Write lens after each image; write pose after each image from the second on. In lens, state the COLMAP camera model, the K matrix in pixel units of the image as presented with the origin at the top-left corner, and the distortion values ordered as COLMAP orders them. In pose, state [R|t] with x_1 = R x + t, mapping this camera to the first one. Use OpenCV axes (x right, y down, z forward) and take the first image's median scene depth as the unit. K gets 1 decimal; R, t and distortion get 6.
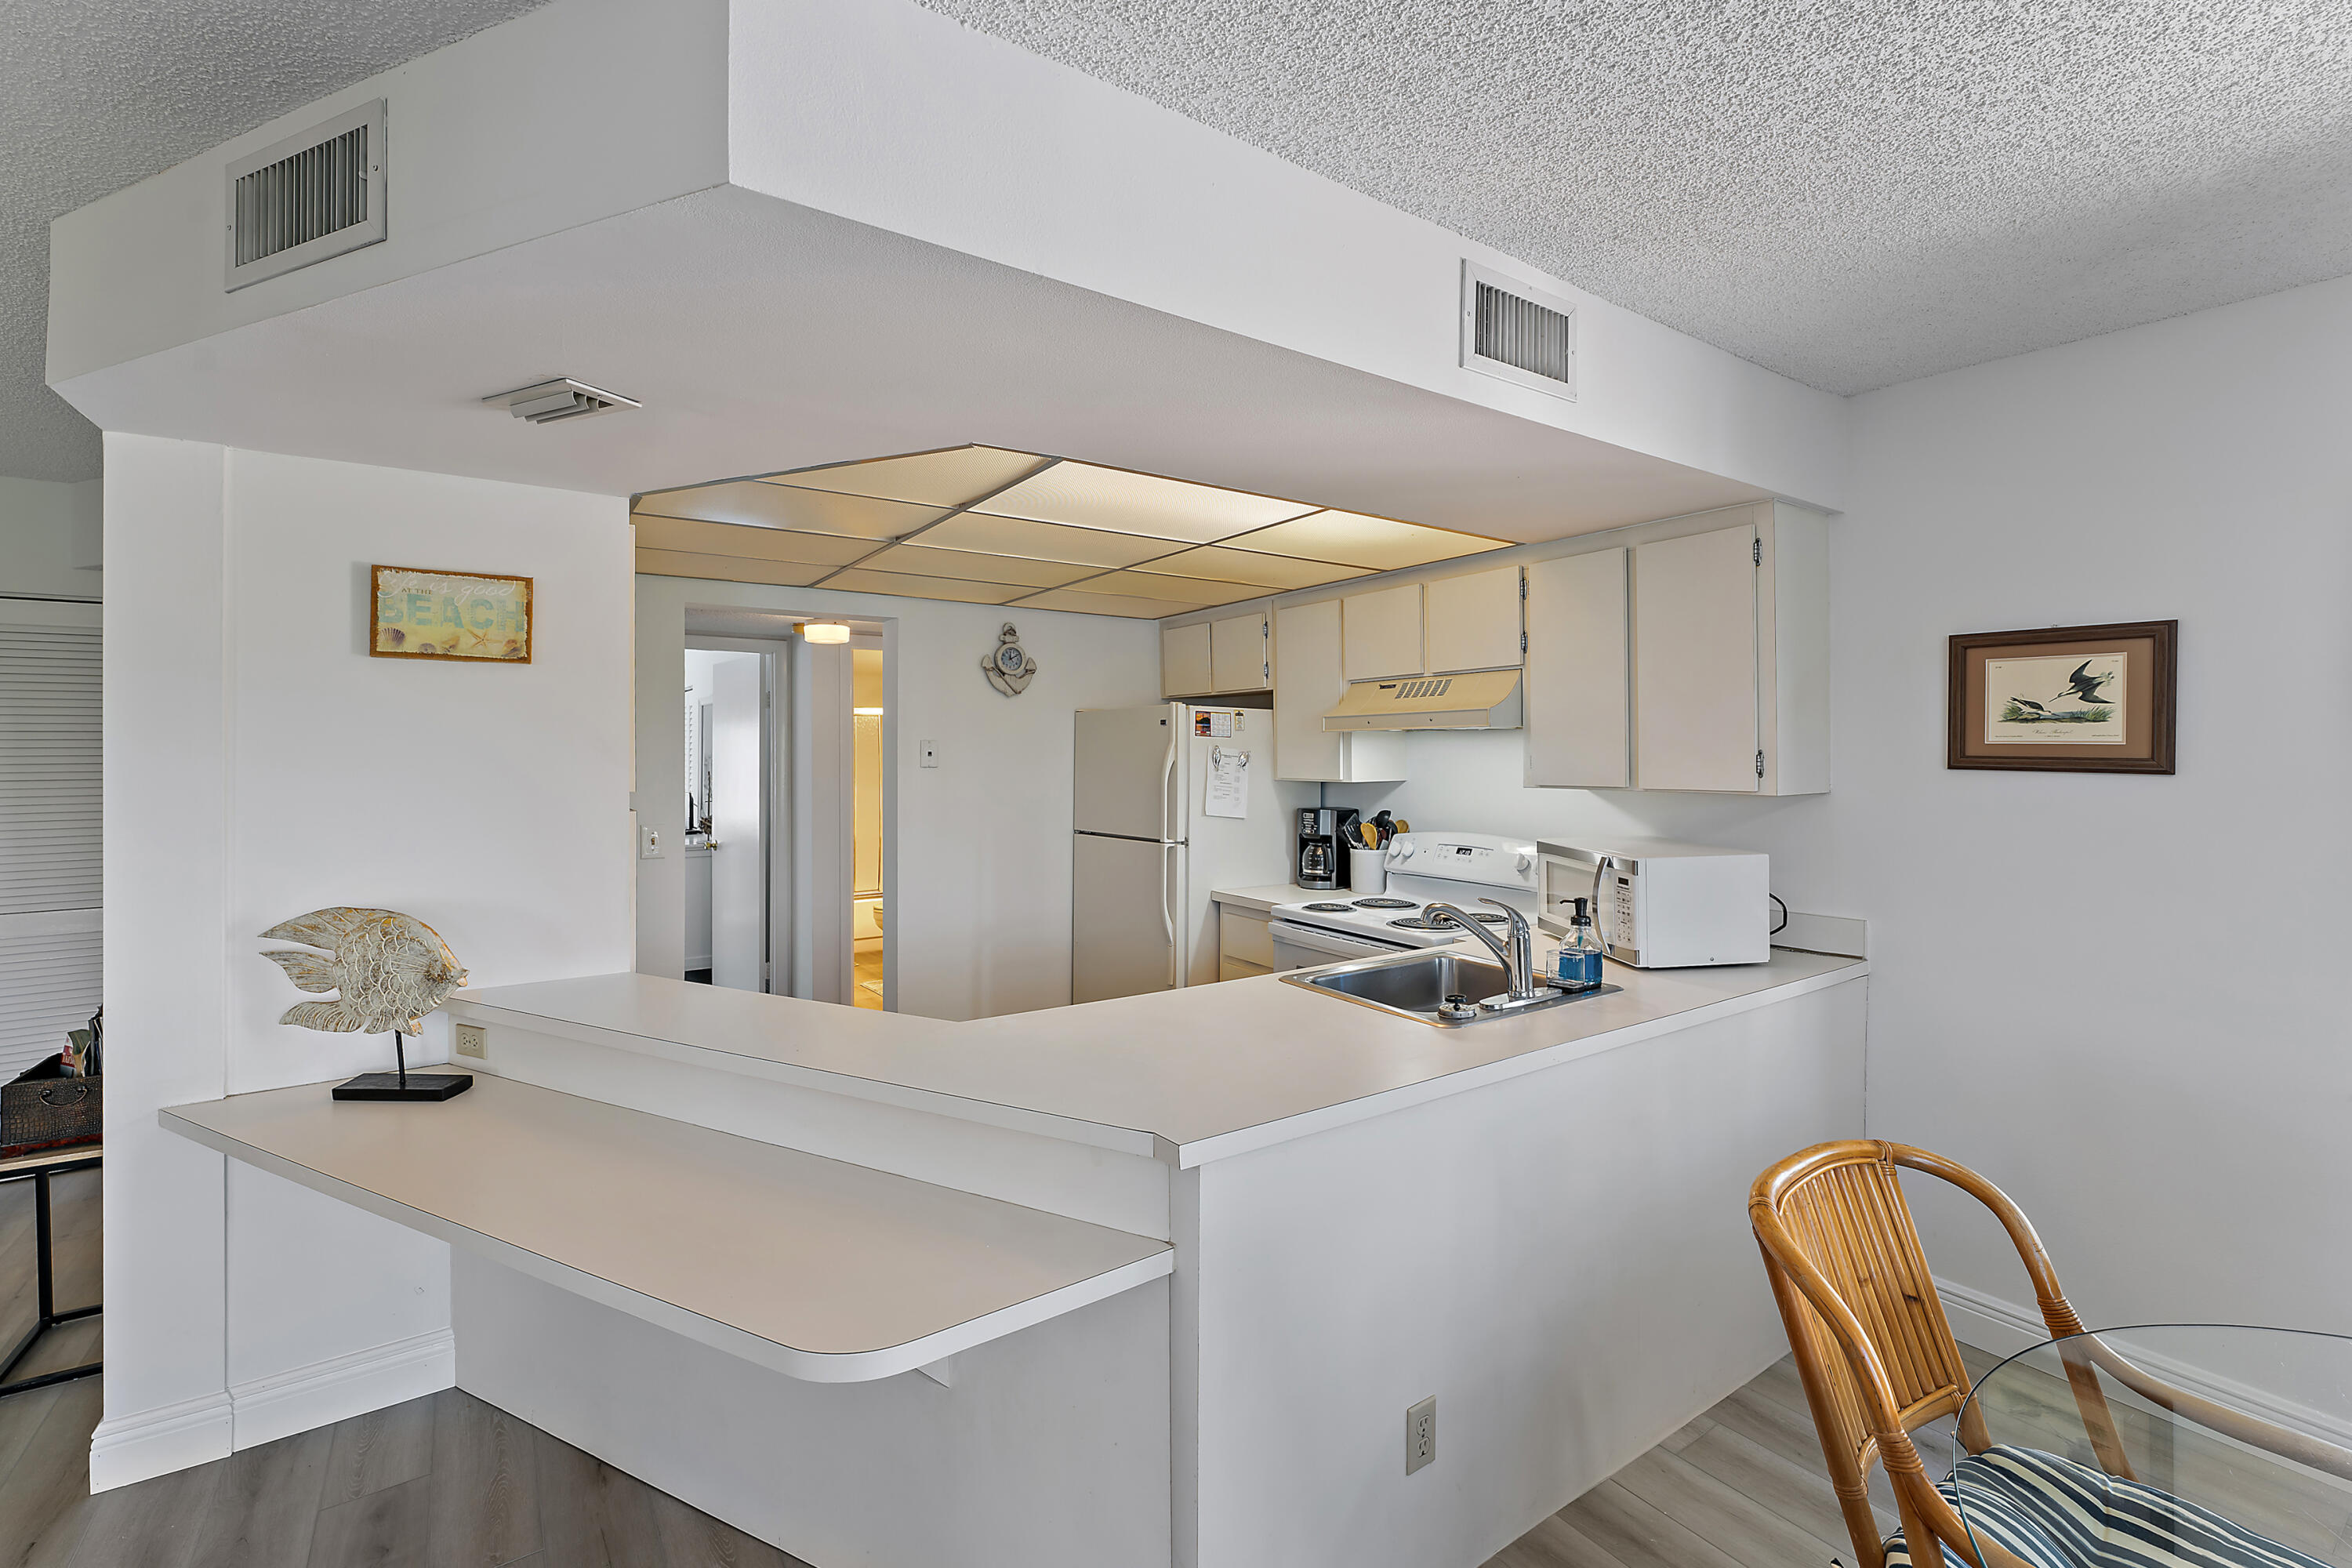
lens RADIAL K [[991.6, 0, 1206.4], [0, 991.6, 752.8], [0, 0, 1]] dist [0.000481, -0.000131]
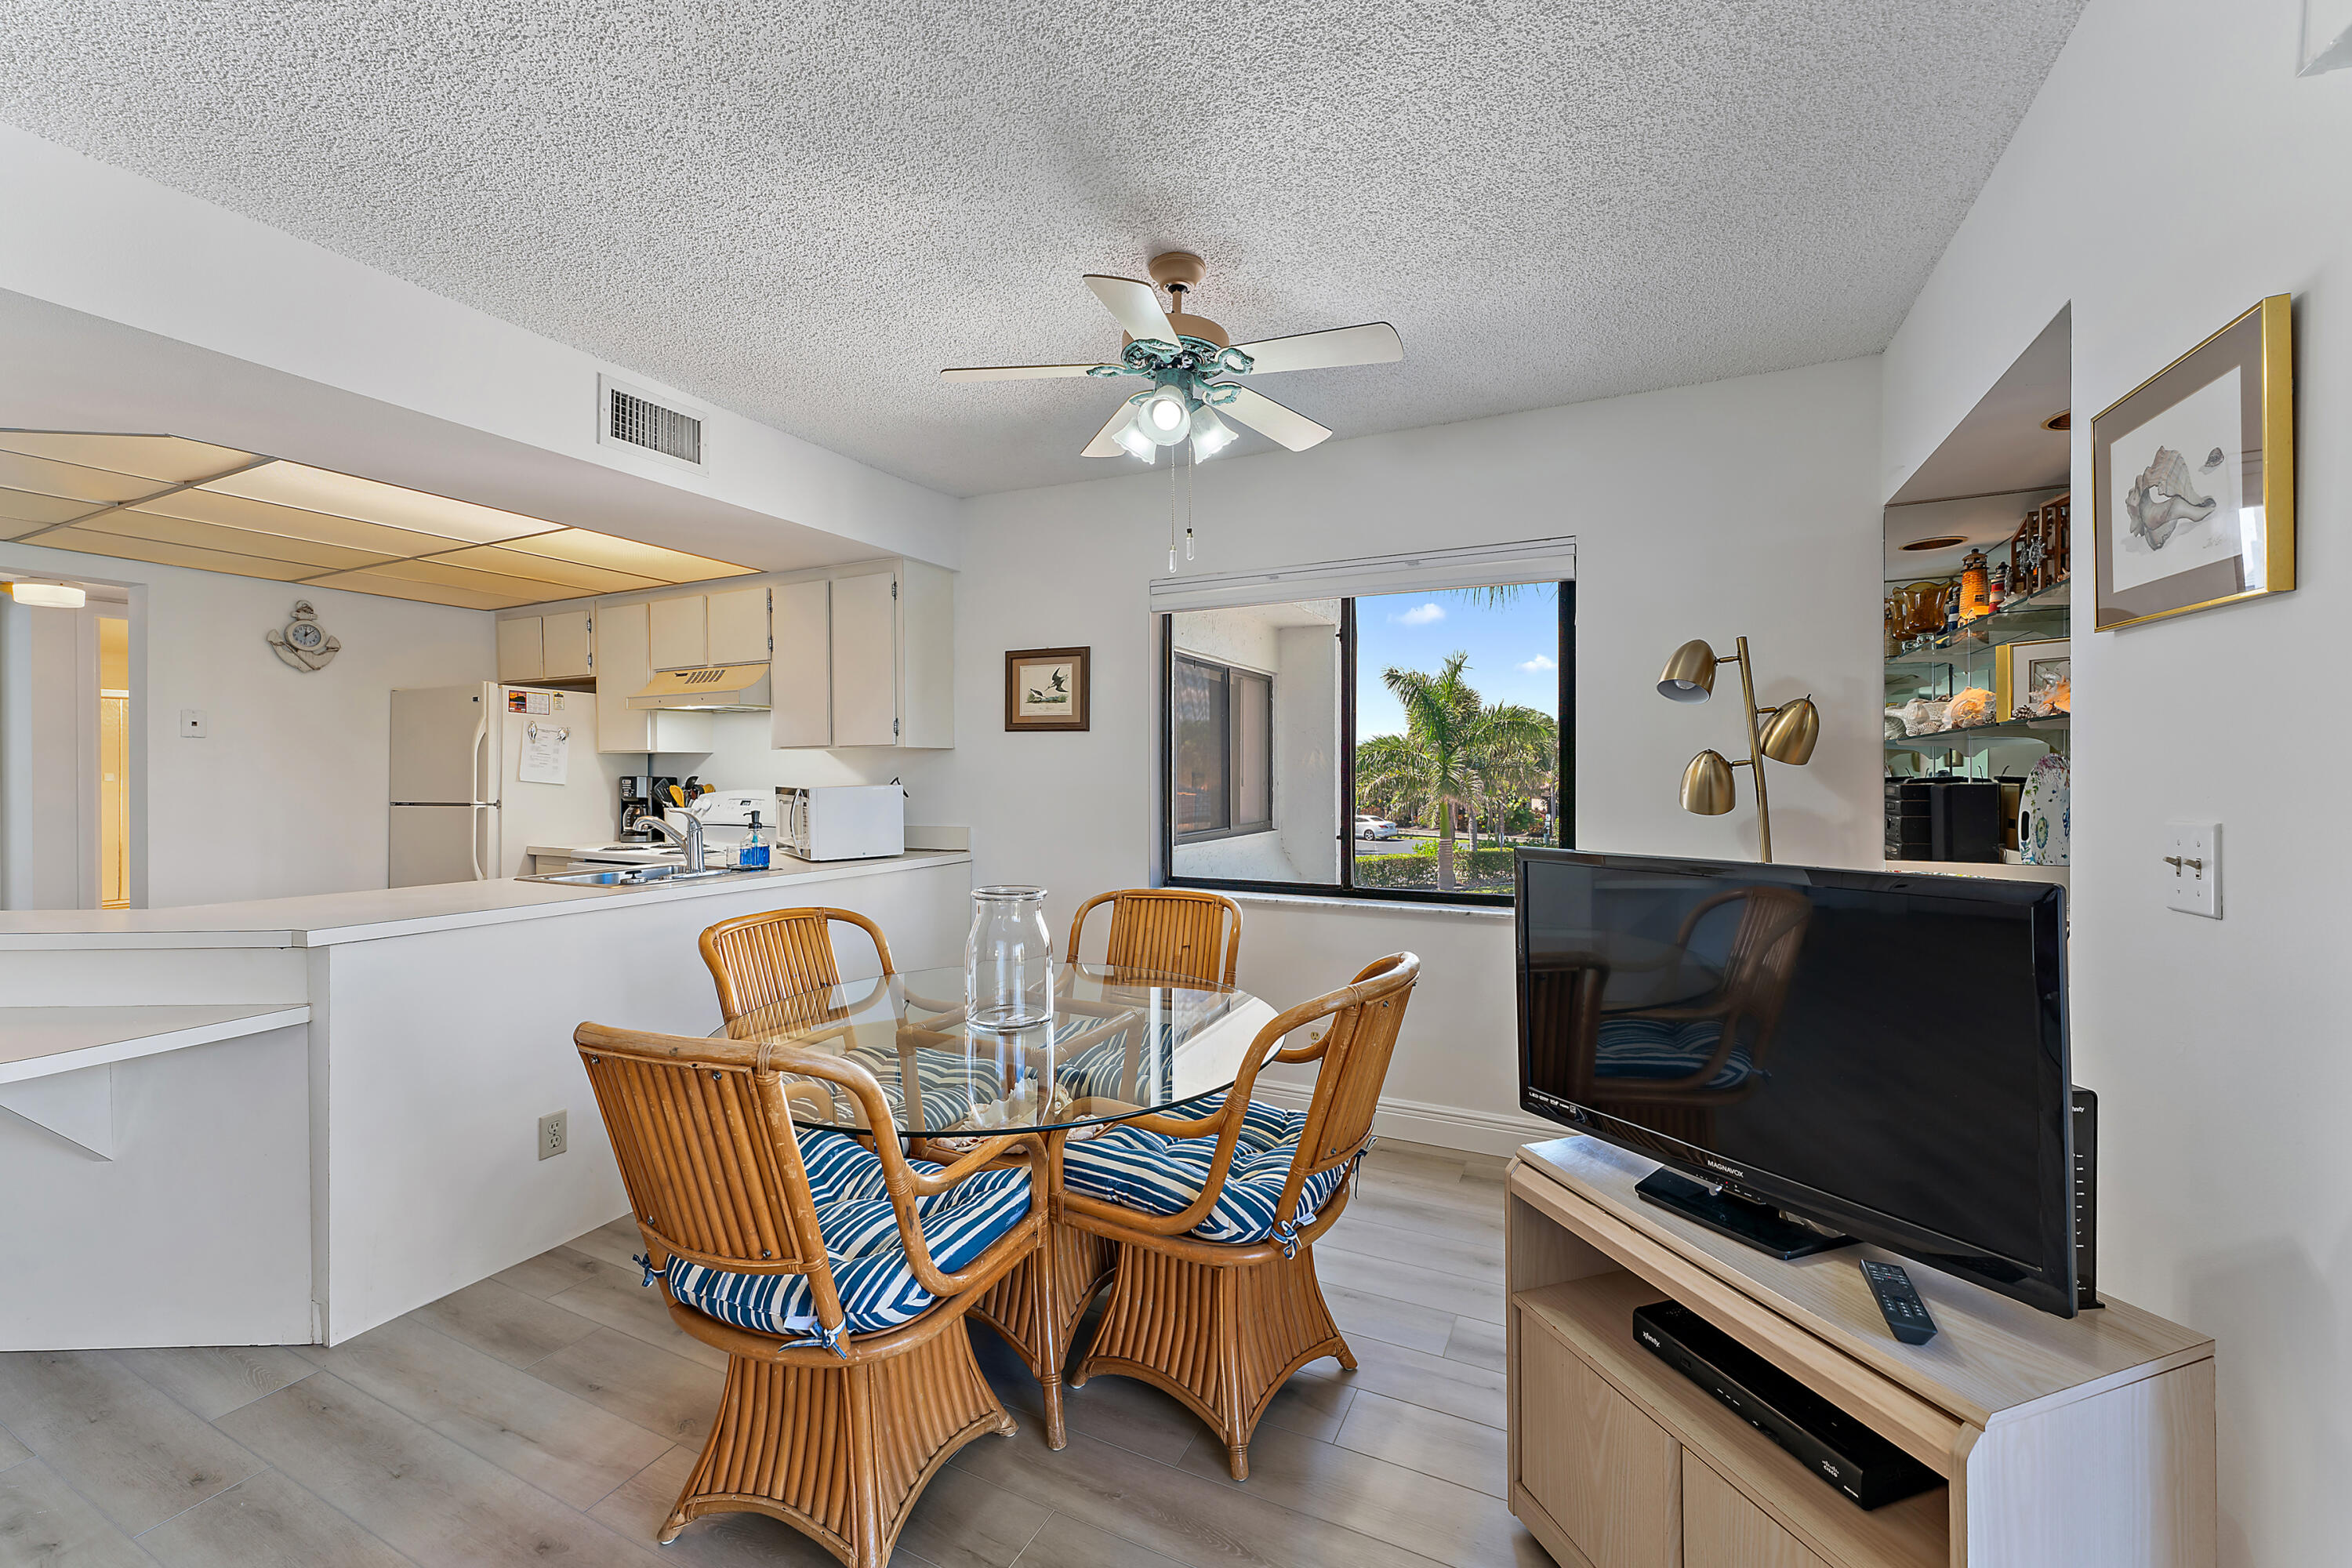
lens RADIAL K [[913.8, 0, 1138.4], [0, 913.8, 774.4], [0, 0, 1]] dist [0.016625, -0.000016]
pose [[0.892006, -0.000396, 0.452024, 0.176668], [-0.001873, 0.999988, 0.004572, 0.055355], [-0.452021, -0.004925, 0.891994, -0.319609]]
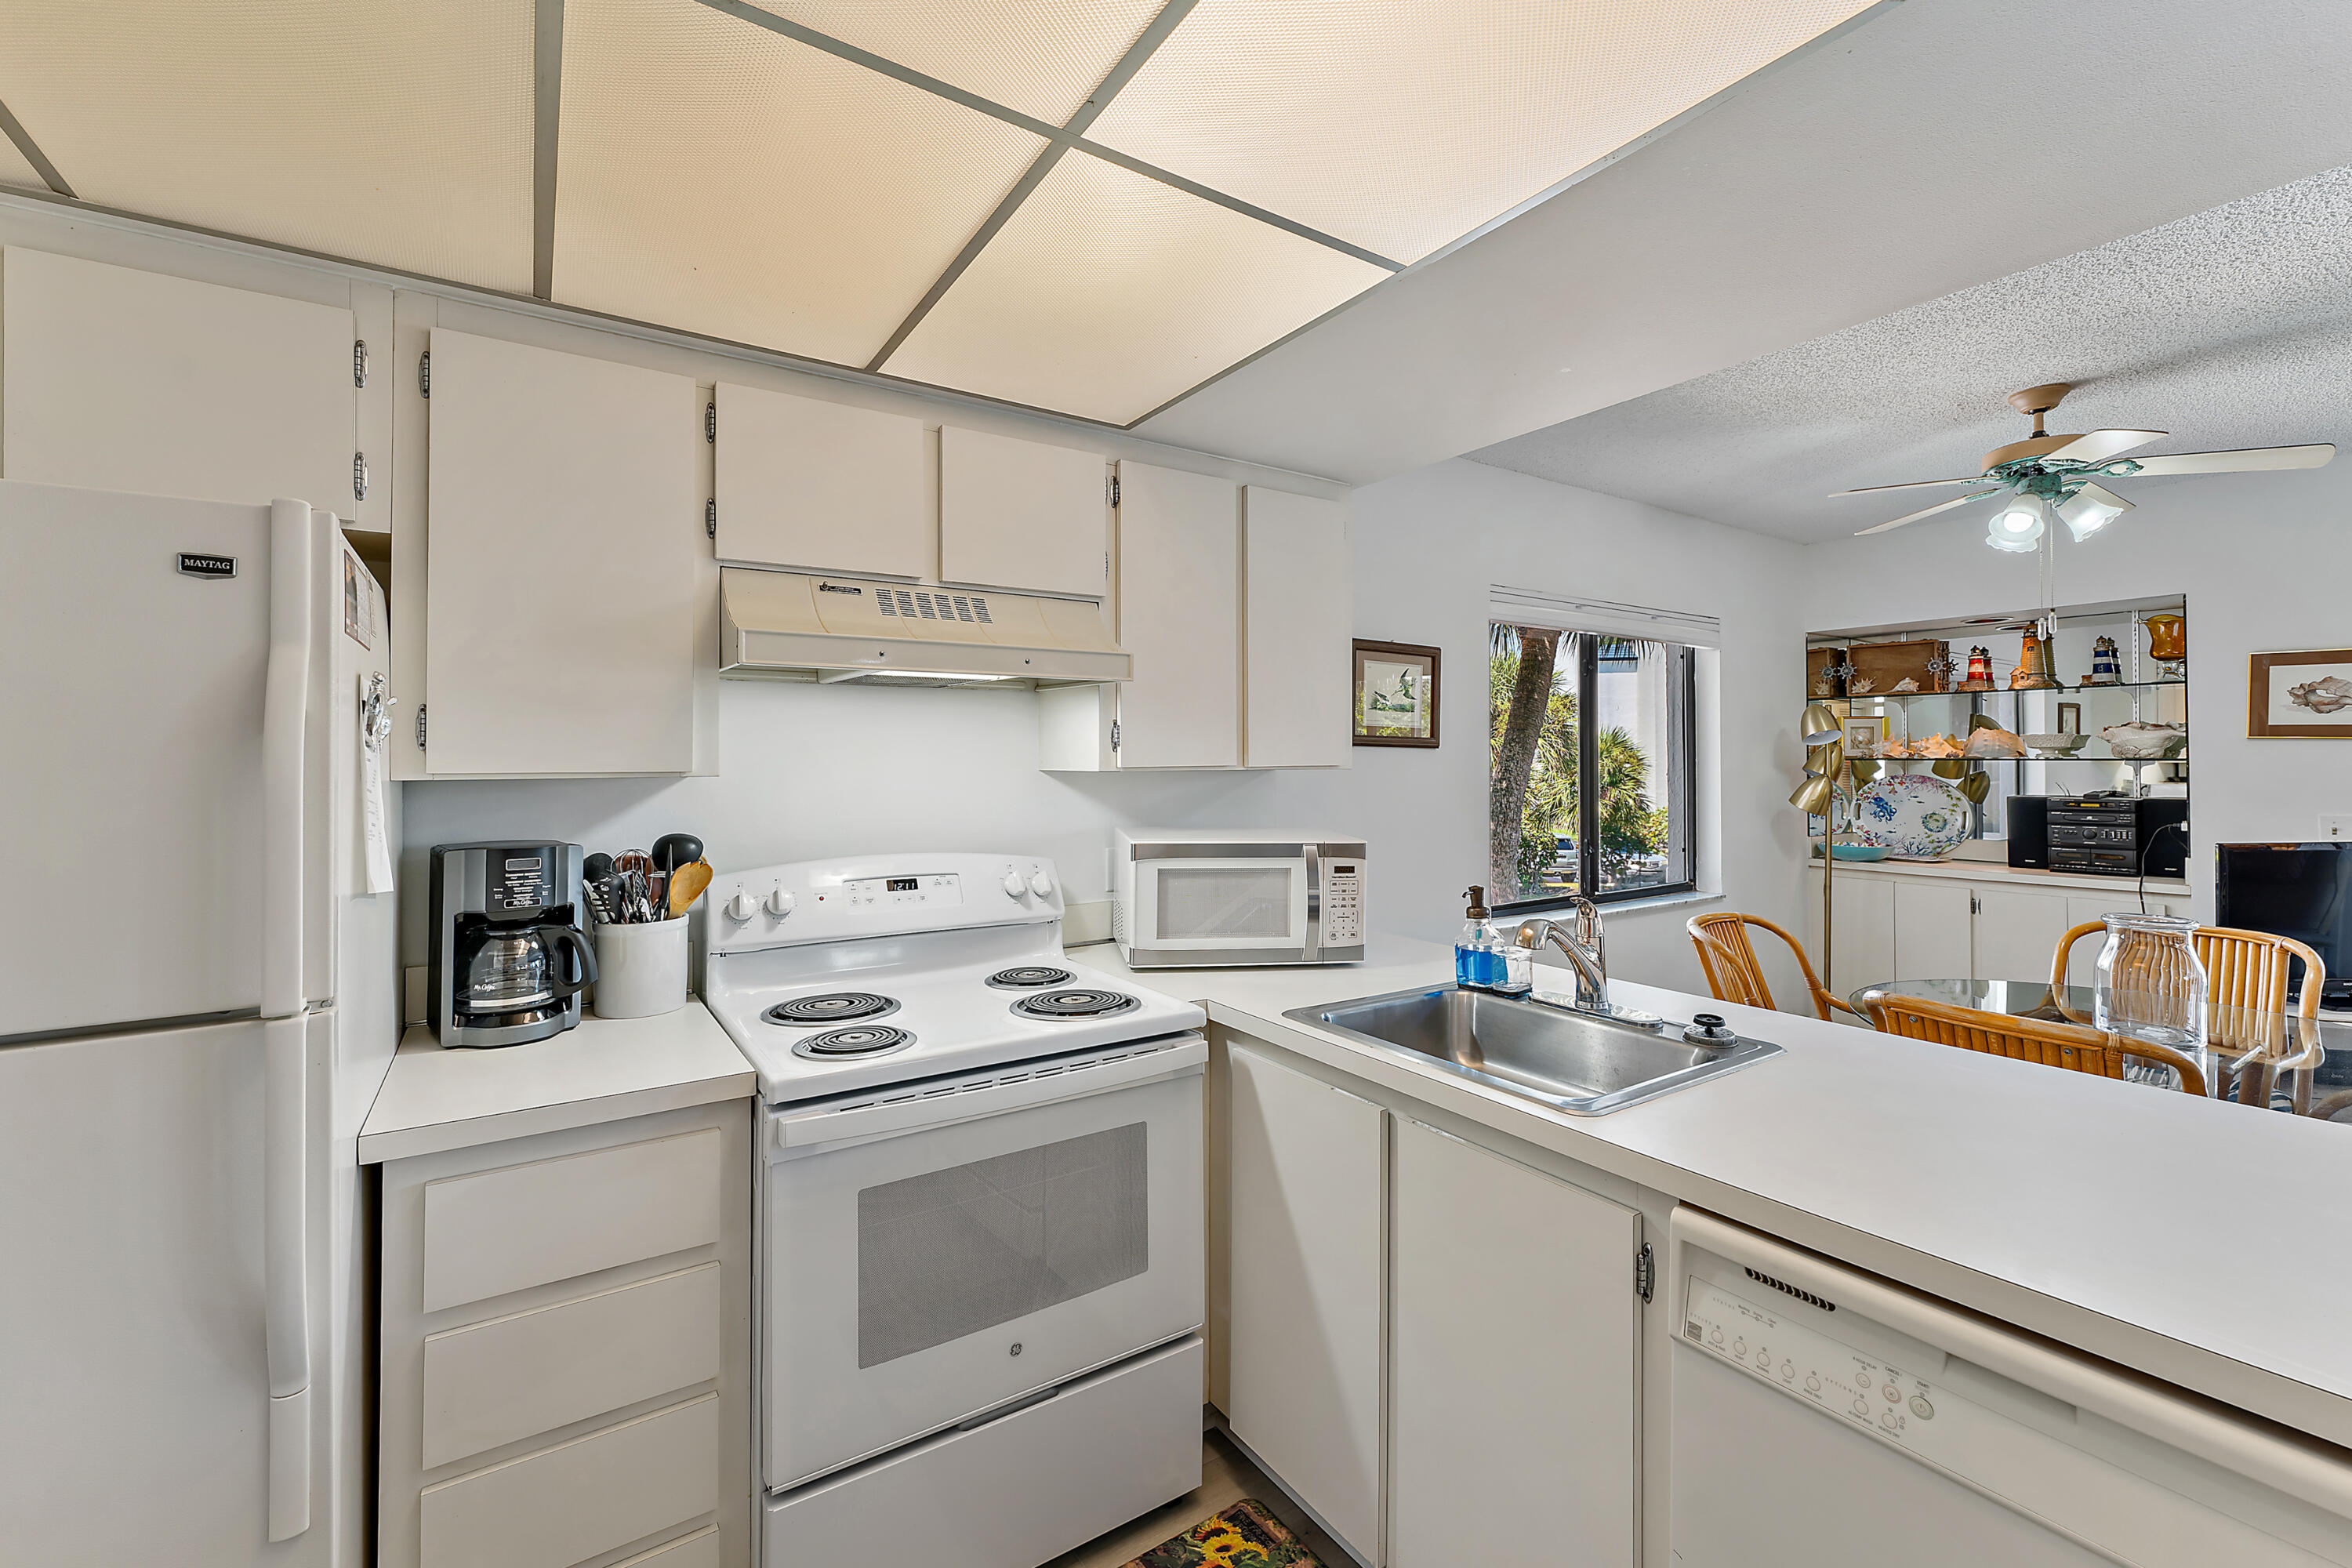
lens RADIAL K [[973.6, 0, 1132.3], [0, 973.6, 761.2], [0, 0, 1]] dist [0.004437, -0.000245]
pose [[0.053272, 0.000690, 0.998580, -0.322332], [0.001272, 0.999999, -0.000759, 0.024508], [-0.998579, 0.001311, 0.053271, 0.824968]]
